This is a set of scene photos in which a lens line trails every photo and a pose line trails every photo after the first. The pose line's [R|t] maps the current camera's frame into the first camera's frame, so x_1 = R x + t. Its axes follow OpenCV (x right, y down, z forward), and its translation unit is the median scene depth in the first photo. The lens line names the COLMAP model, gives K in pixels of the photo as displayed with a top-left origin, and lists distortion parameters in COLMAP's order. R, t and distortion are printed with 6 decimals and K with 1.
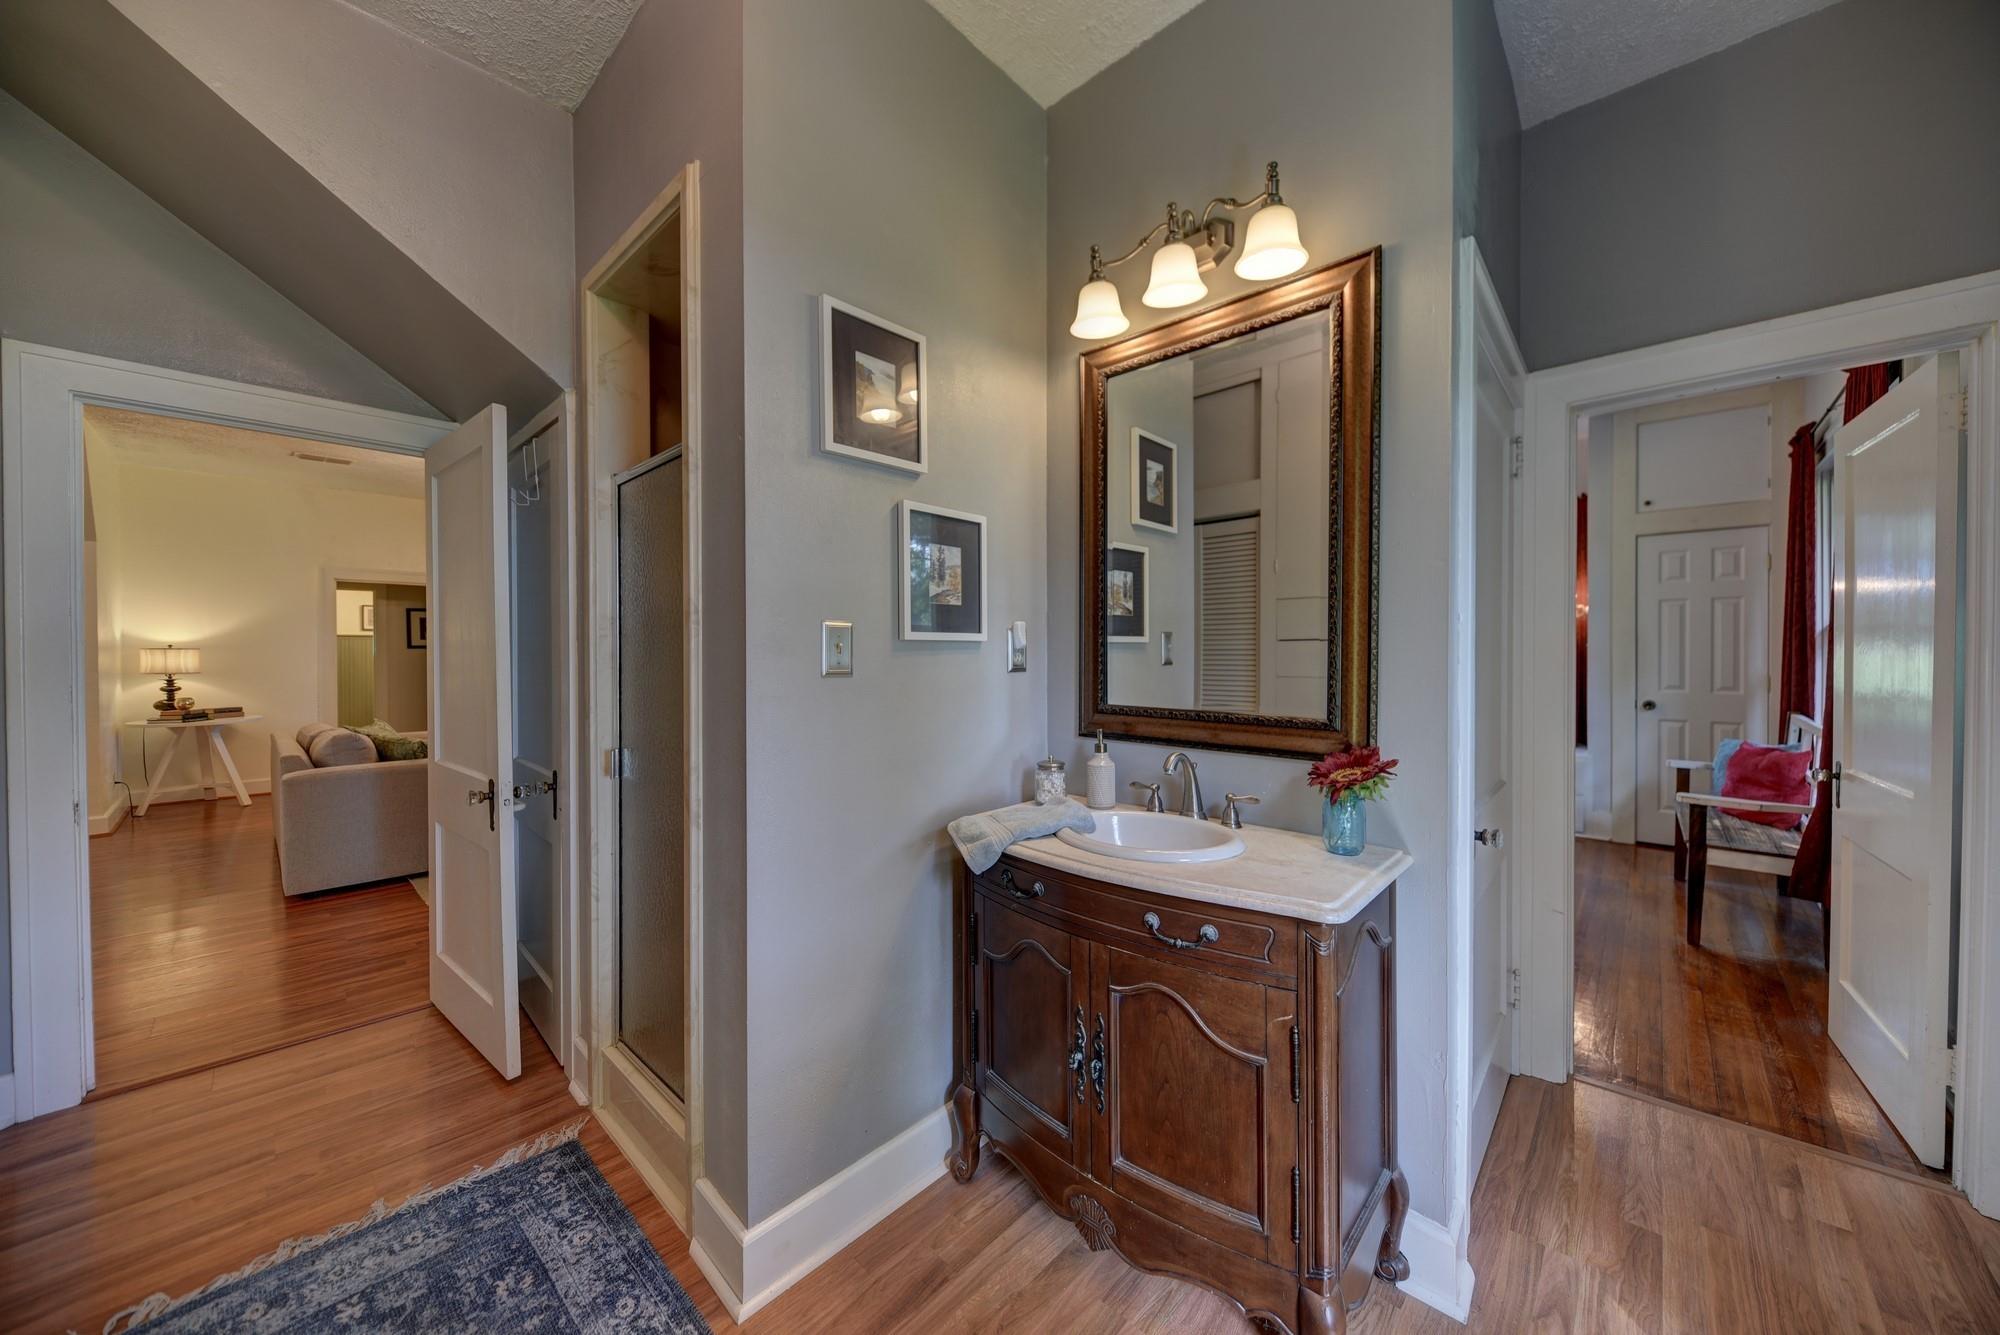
lens RADIAL K [[688.7, 0, 1028.2], [0, 688.7, 658.3], [0, 0, 1]] dist [0.005524, -0.003743]
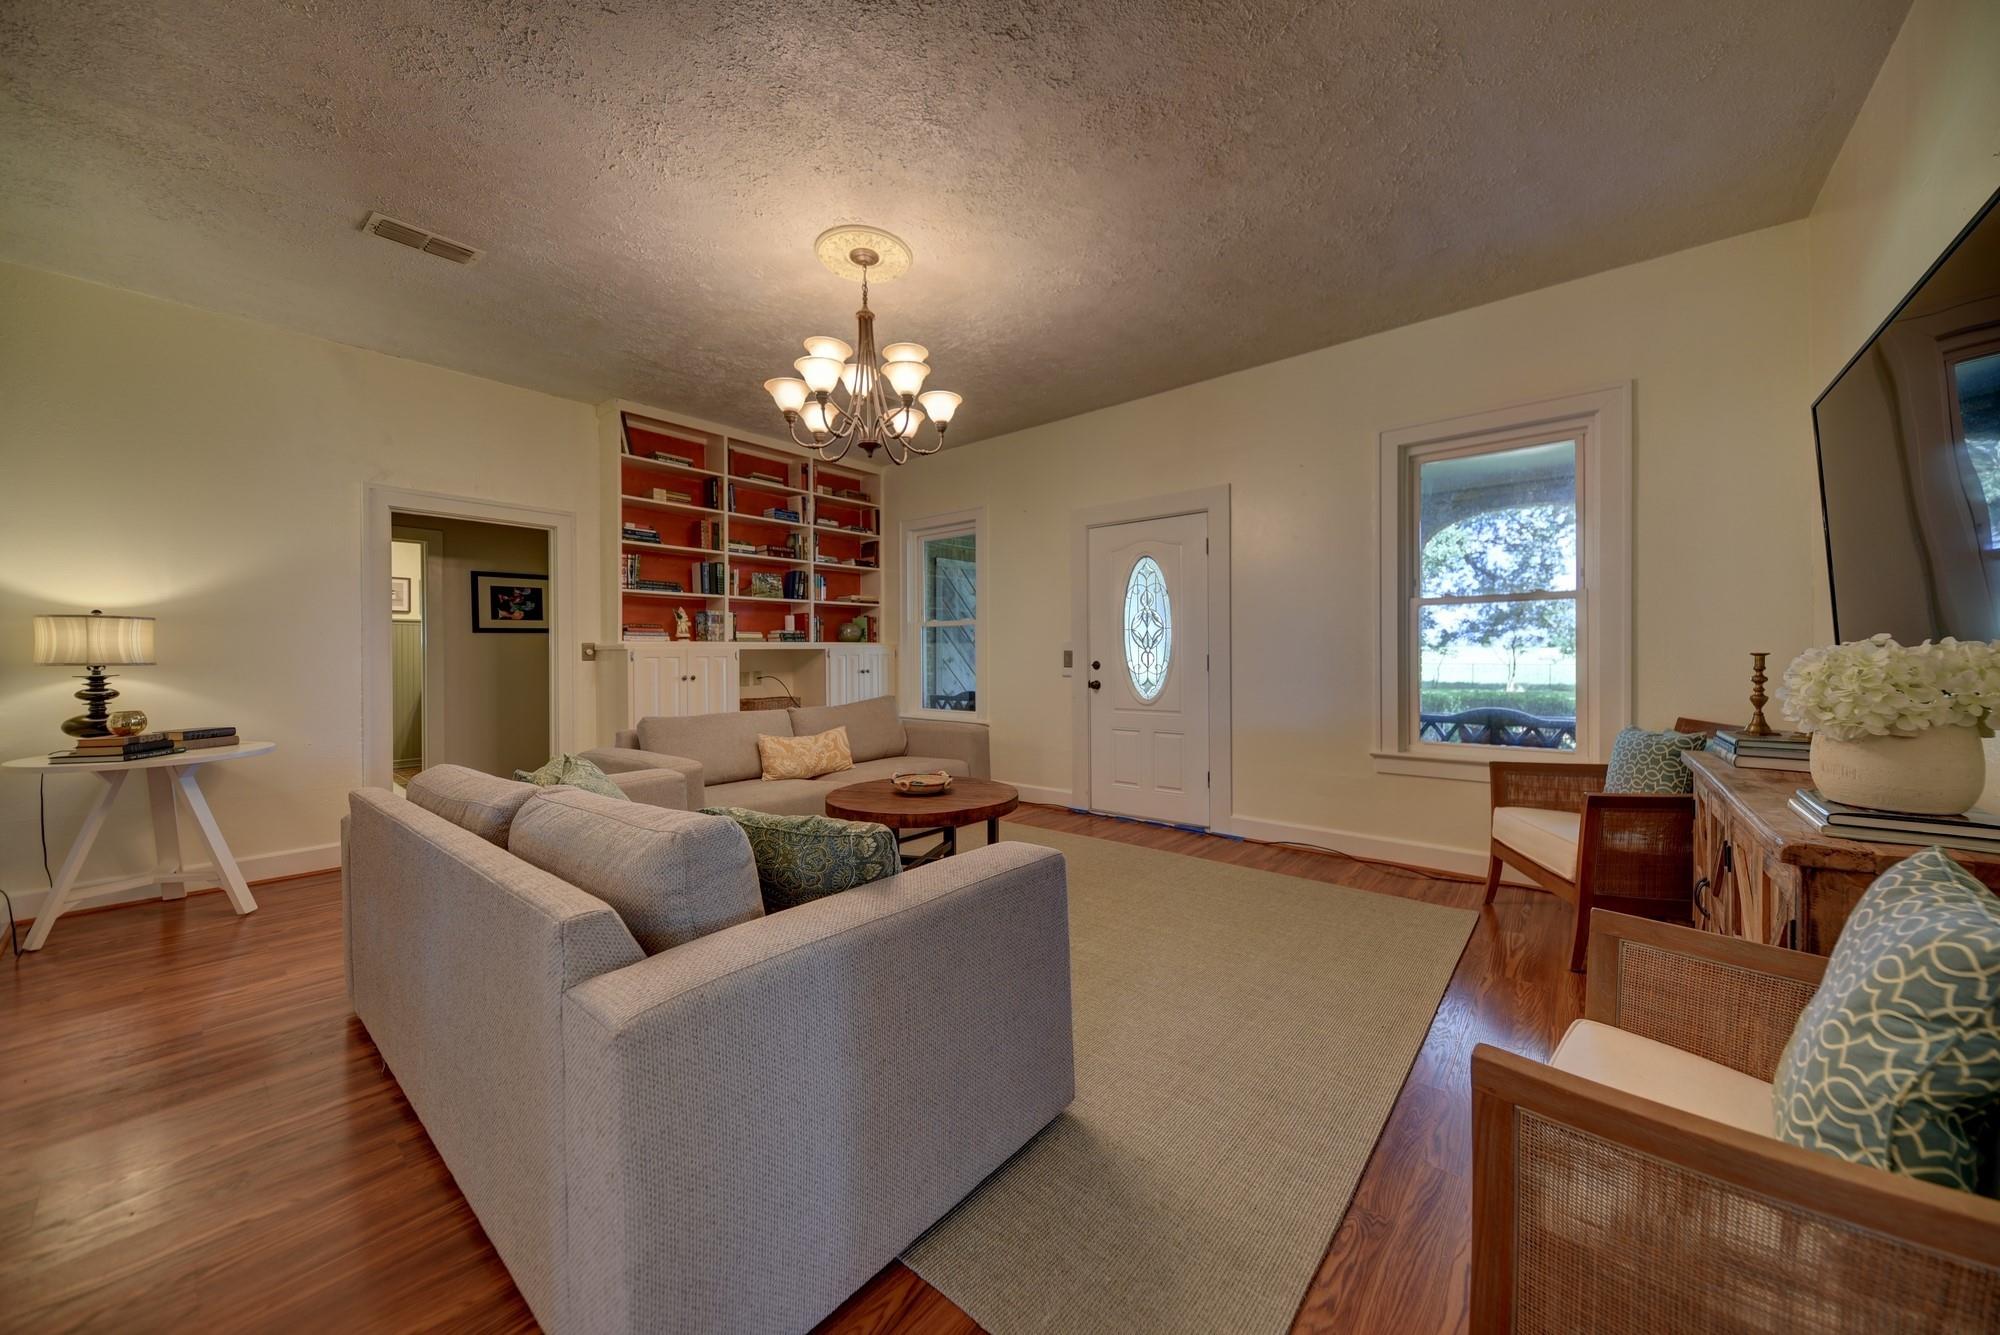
lens RADIAL K [[688.7, 0, 1028.2], [0, 688.7, 658.3], [0, 0, 1]] dist [0.005524, -0.003743]
pose [[0.998677, -0.005630, 0.051104, -0.566856], [0.005922, 0.999967, -0.005568, 0.024002], [-0.051071, 0.005863, 0.998678, 0.443142]]
